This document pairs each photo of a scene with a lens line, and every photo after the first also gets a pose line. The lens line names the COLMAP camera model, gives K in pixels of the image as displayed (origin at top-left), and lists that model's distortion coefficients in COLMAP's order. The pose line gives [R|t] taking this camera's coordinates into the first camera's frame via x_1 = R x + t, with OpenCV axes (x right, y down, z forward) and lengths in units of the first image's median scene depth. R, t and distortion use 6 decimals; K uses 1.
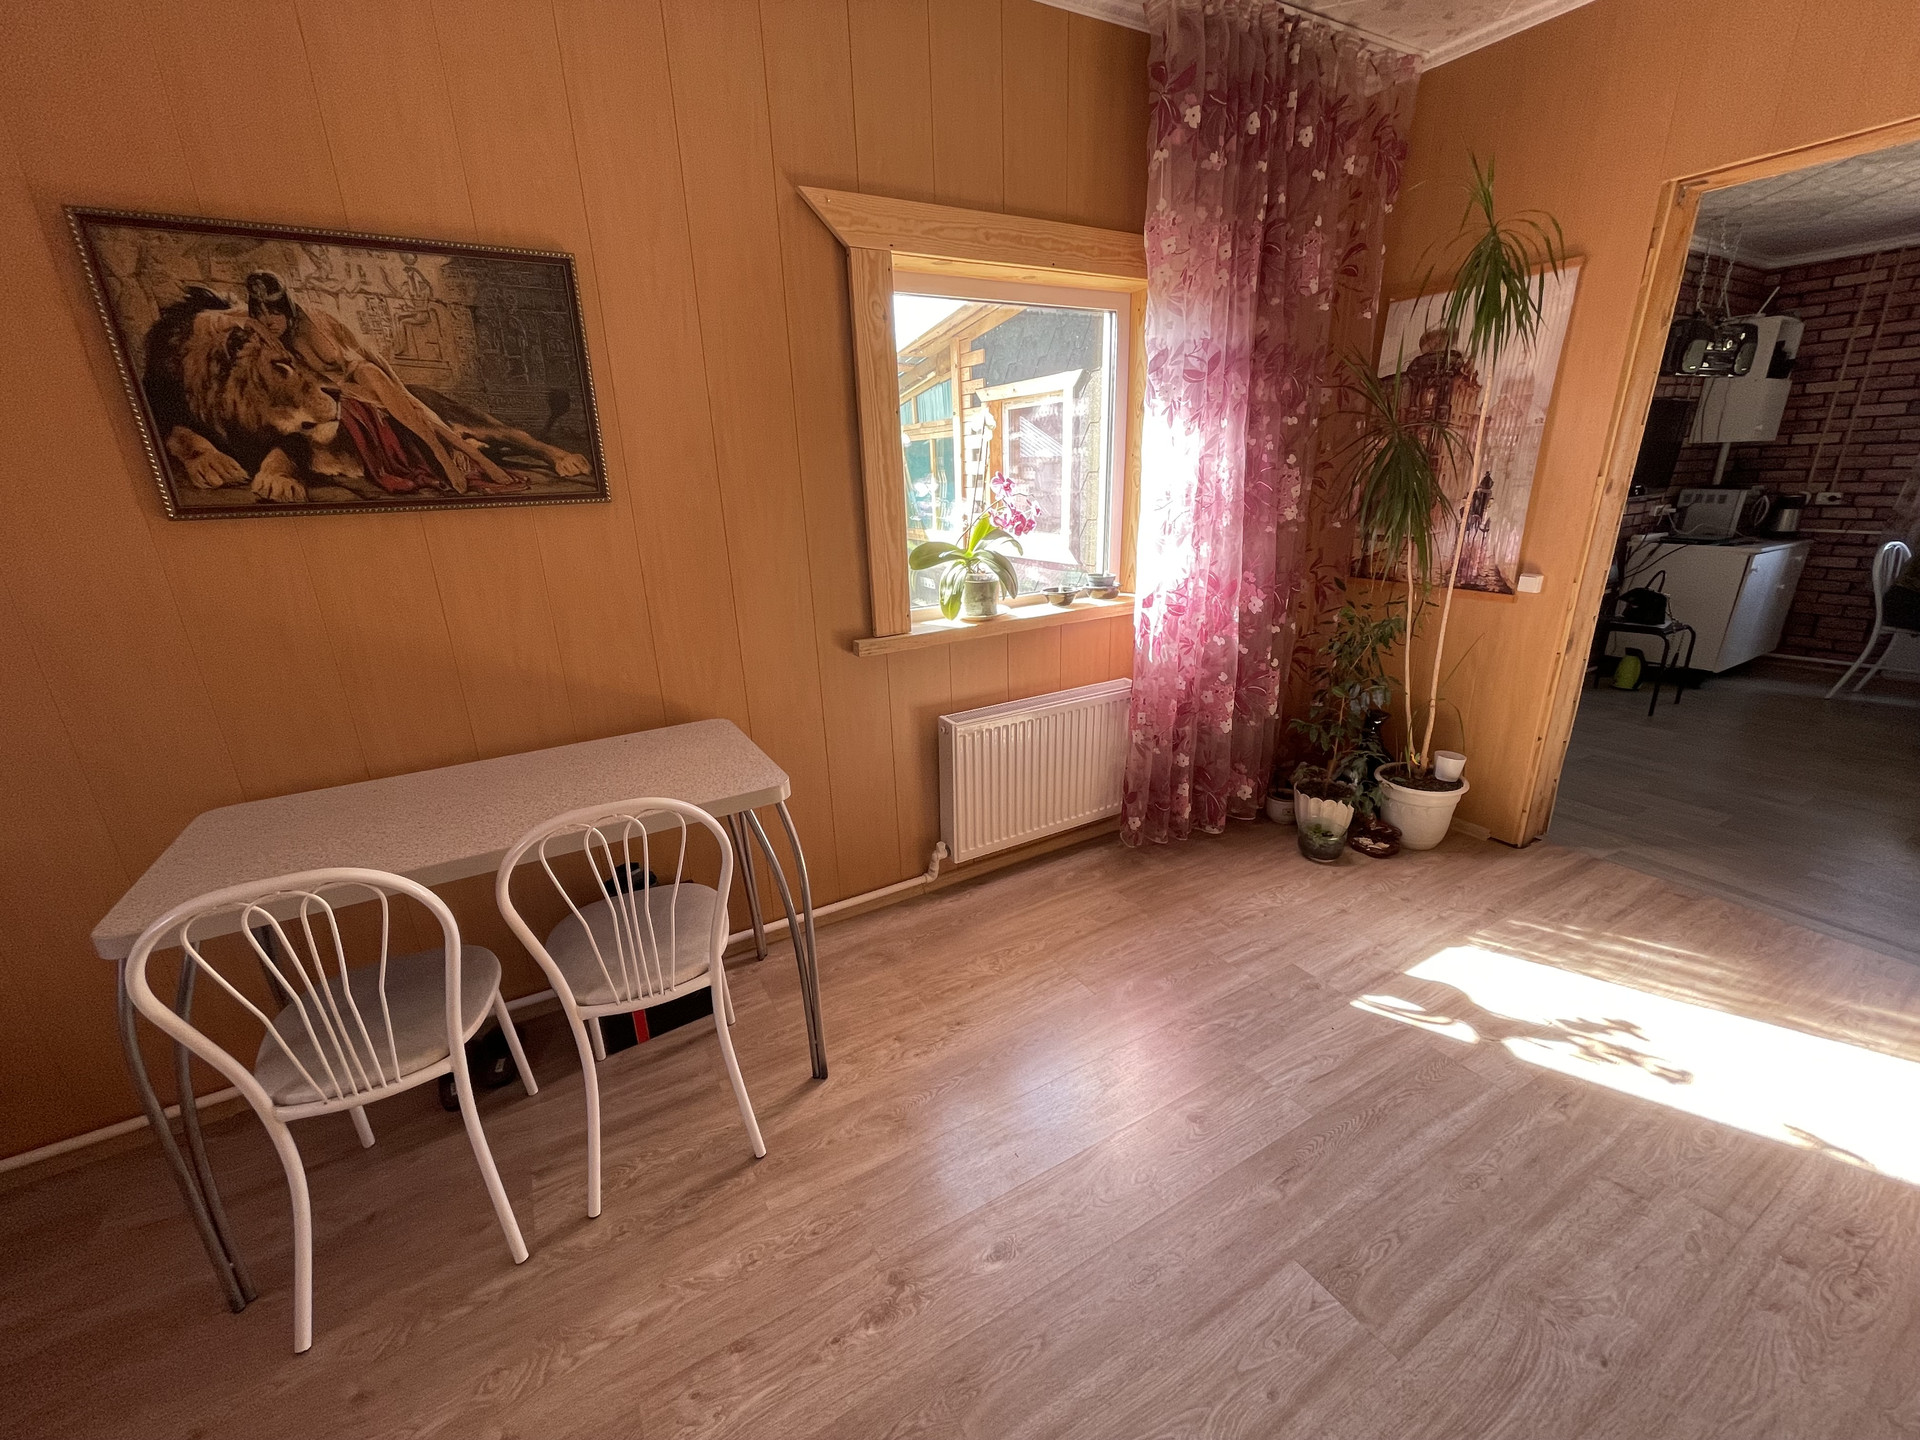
lens RADIAL K [[775.1, 0, 952.0], [0, 775.1, 730.2], [0, 0, 1]] dist [-0.000182, 0.000328]
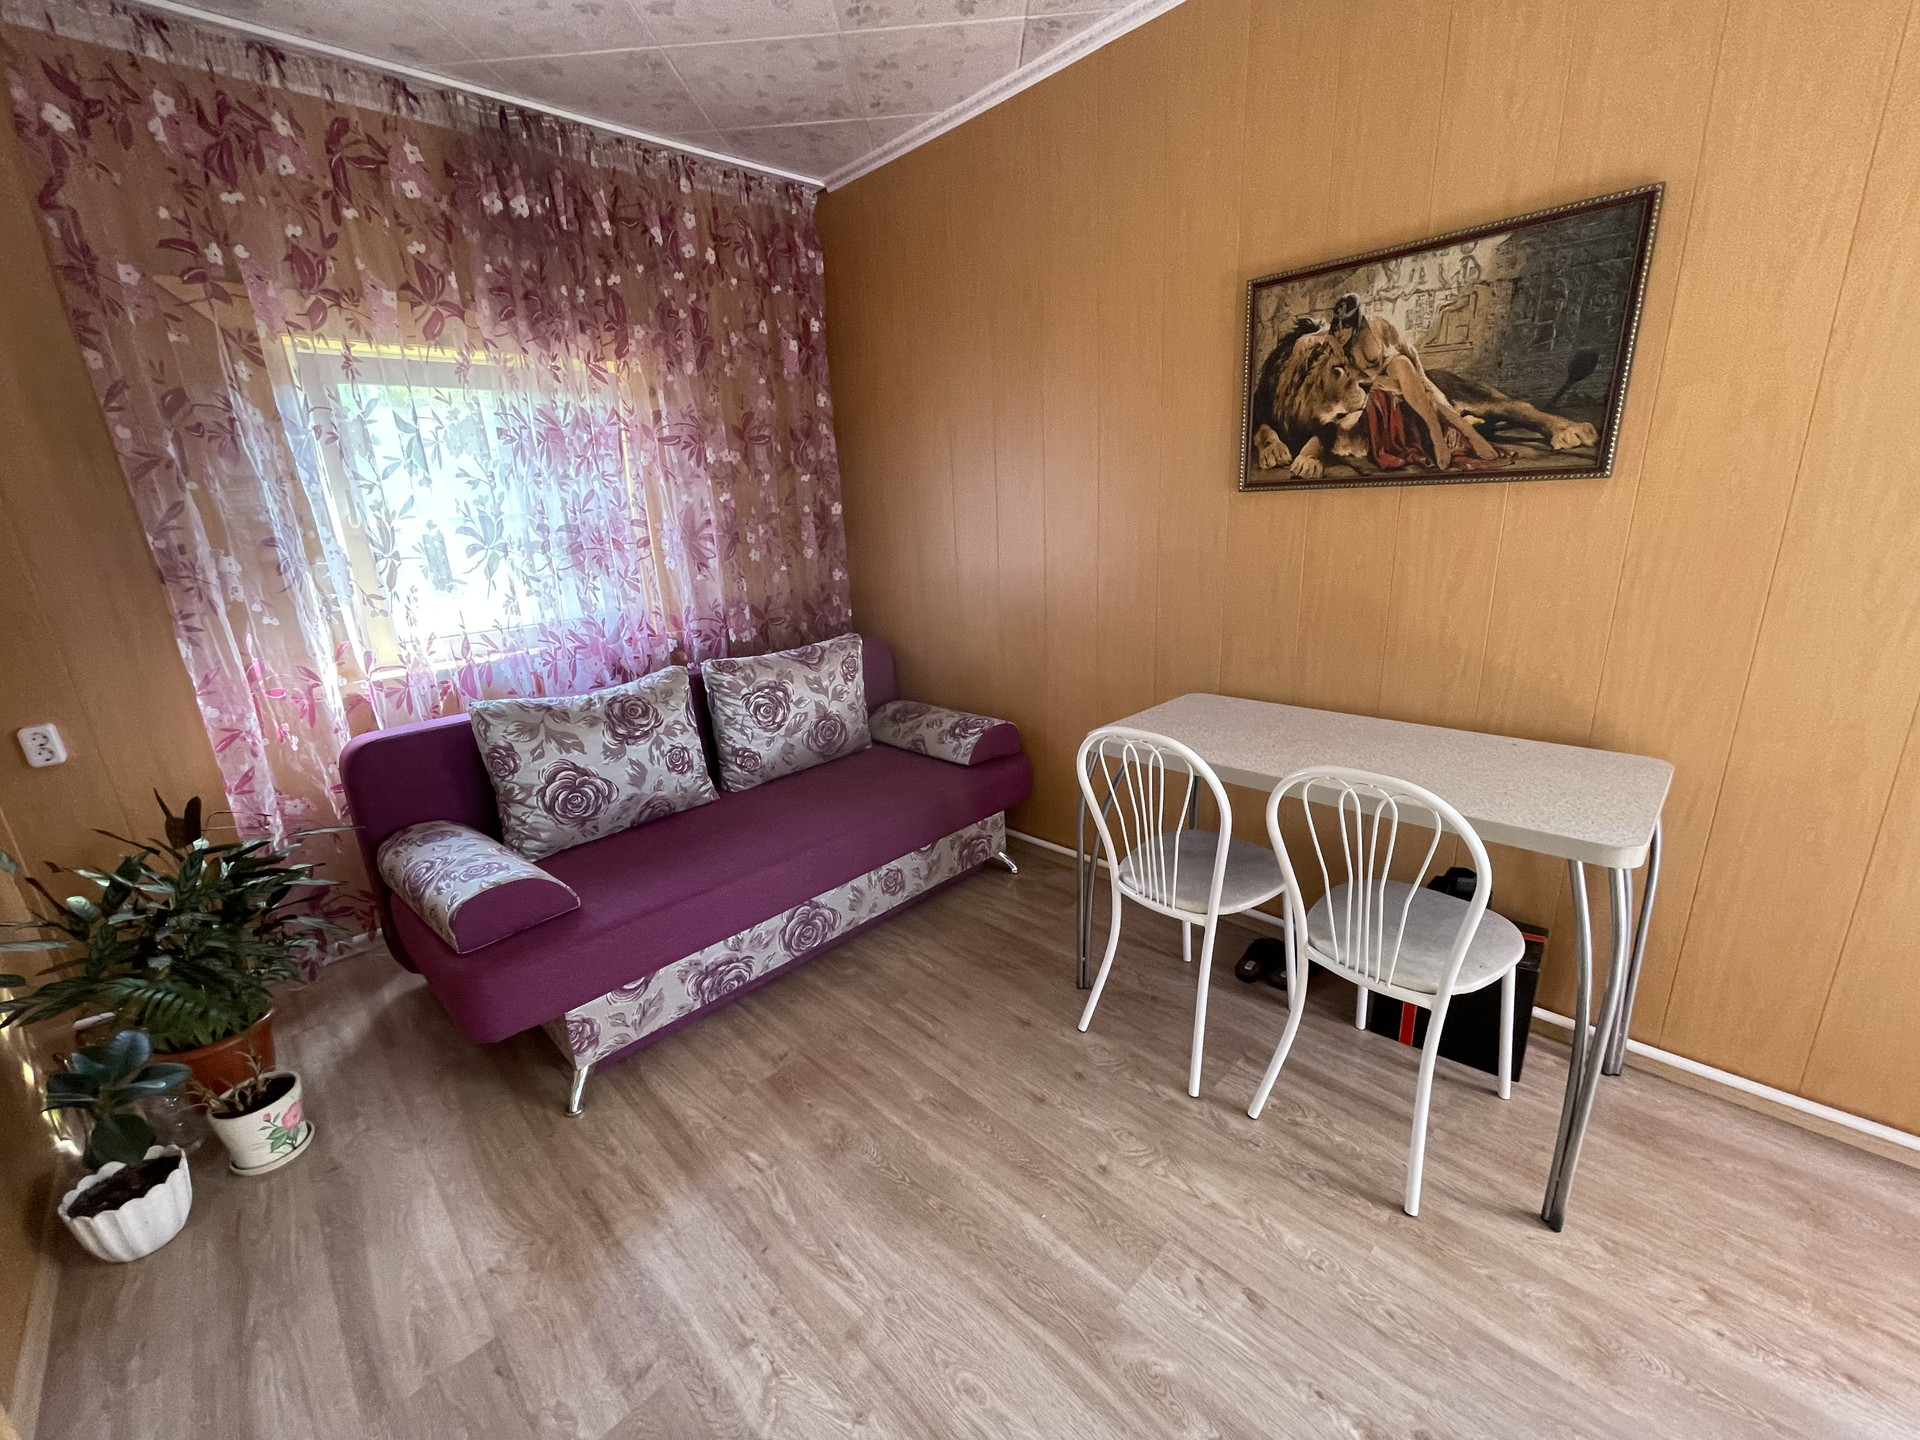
lens RADIAL K [[775.1, 0, 951.0], [0, 775.1, 727.2], [0, 0, 1]] dist [-0.000182, 0.000328]
pose [[0.257642, 0.292226, -0.920991, 0.285872], [-0.266735, 0.937642, 0.222892, -0.037040], [0.928694, 0.188234, 0.319523, 0.119189]]
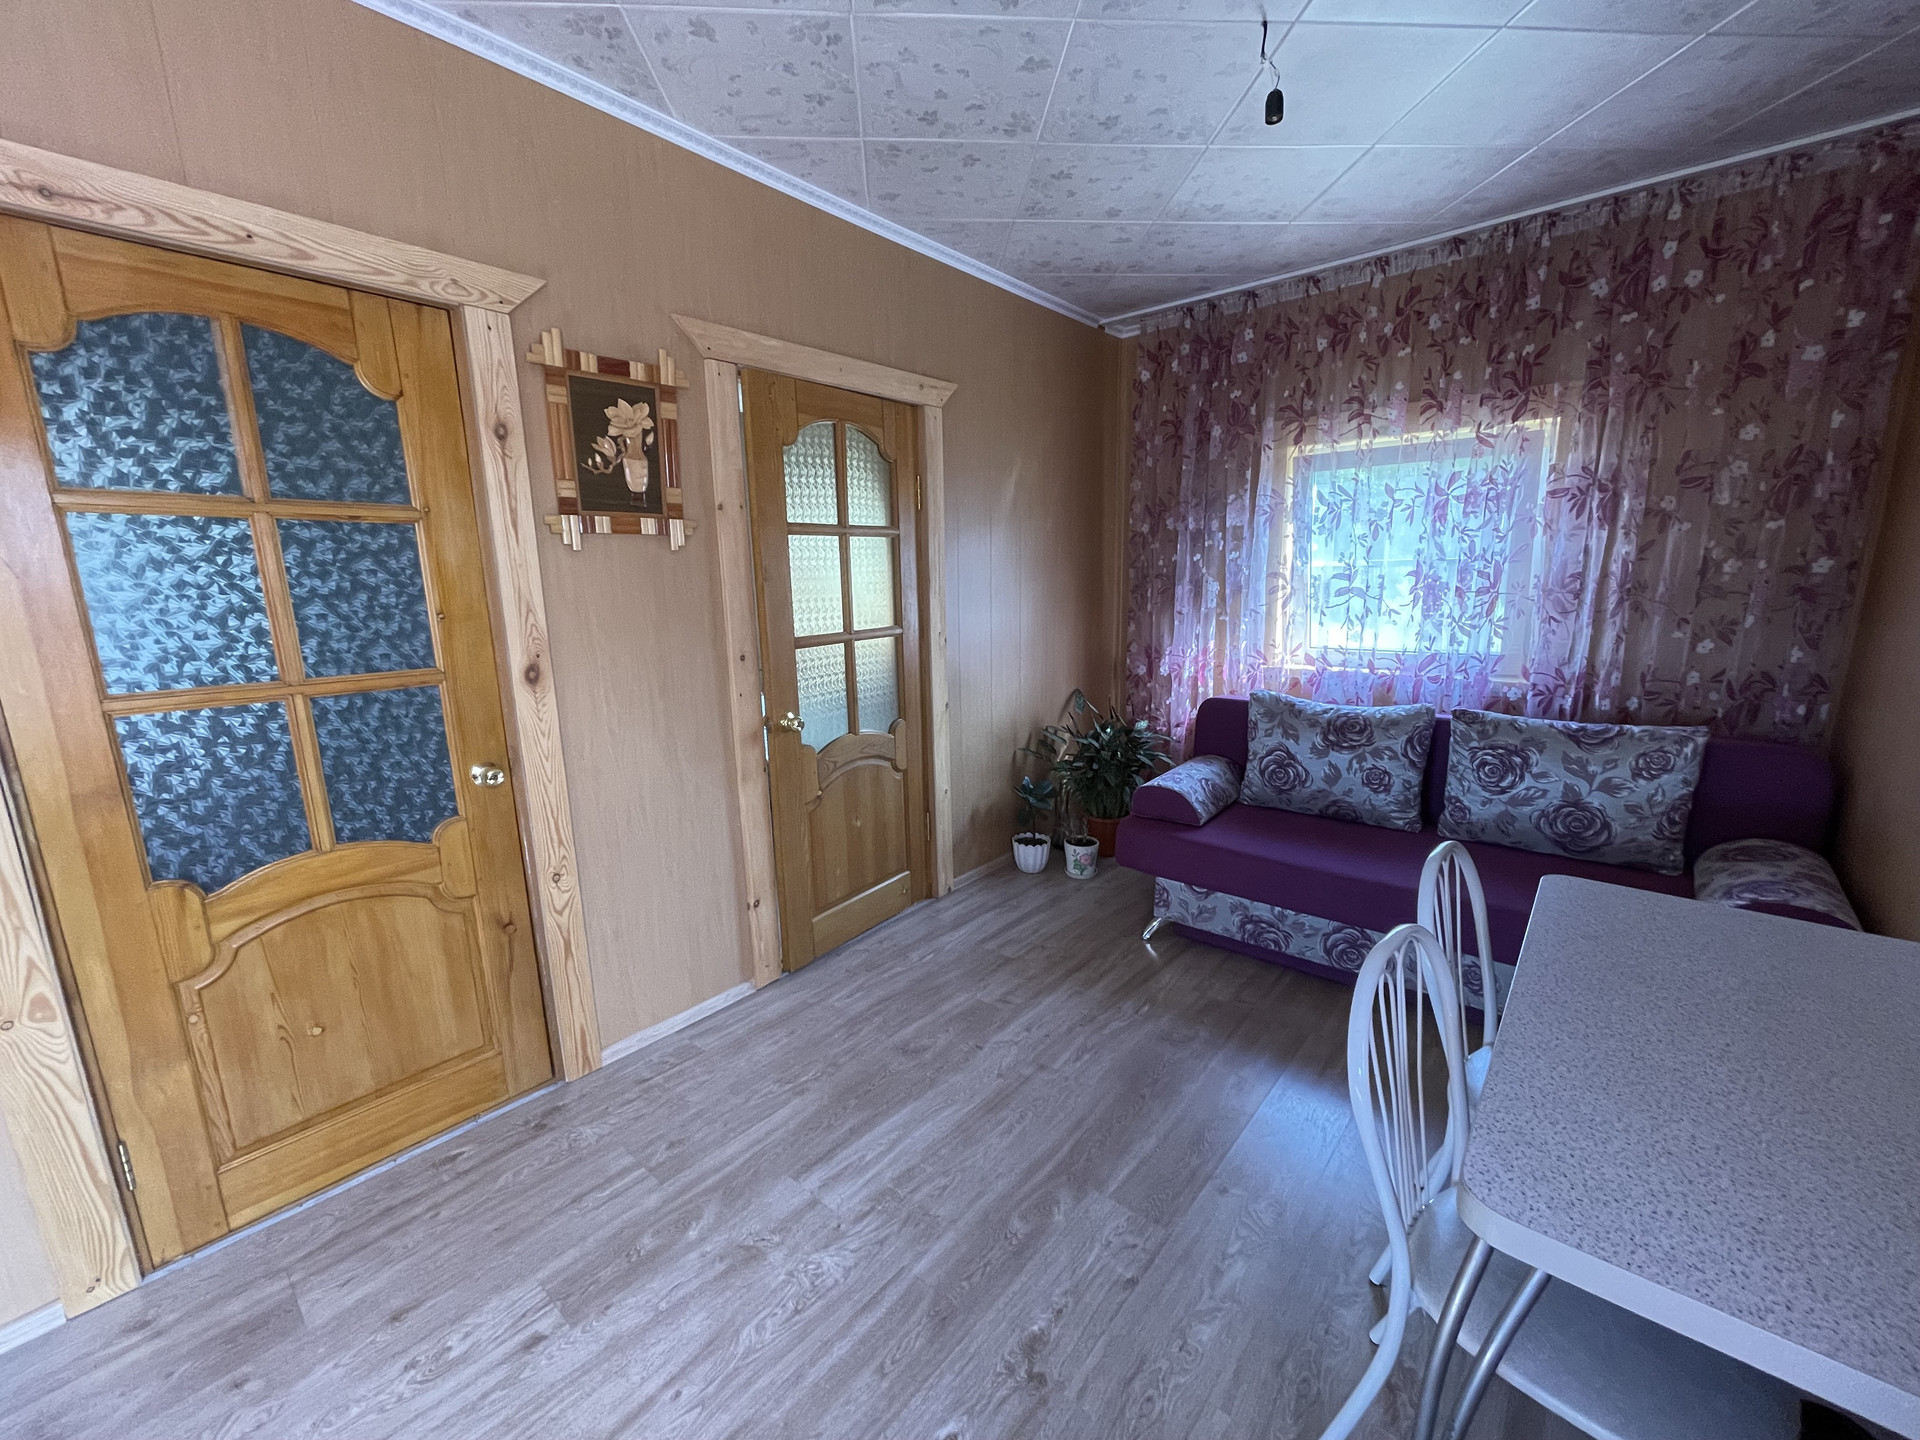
lens RADIAL K [[775.1, 0, 950.5], [0, 775.1, 729.8], [0, 0, 1]] dist [-0.000182, 0.000328]
pose [[-0.940202, 0.123159, -0.317572, 0.208034], [-0.054422, 0.866049, 0.496988, -0.413811], [0.336242, 0.484552, -0.807559, 1.169591]]
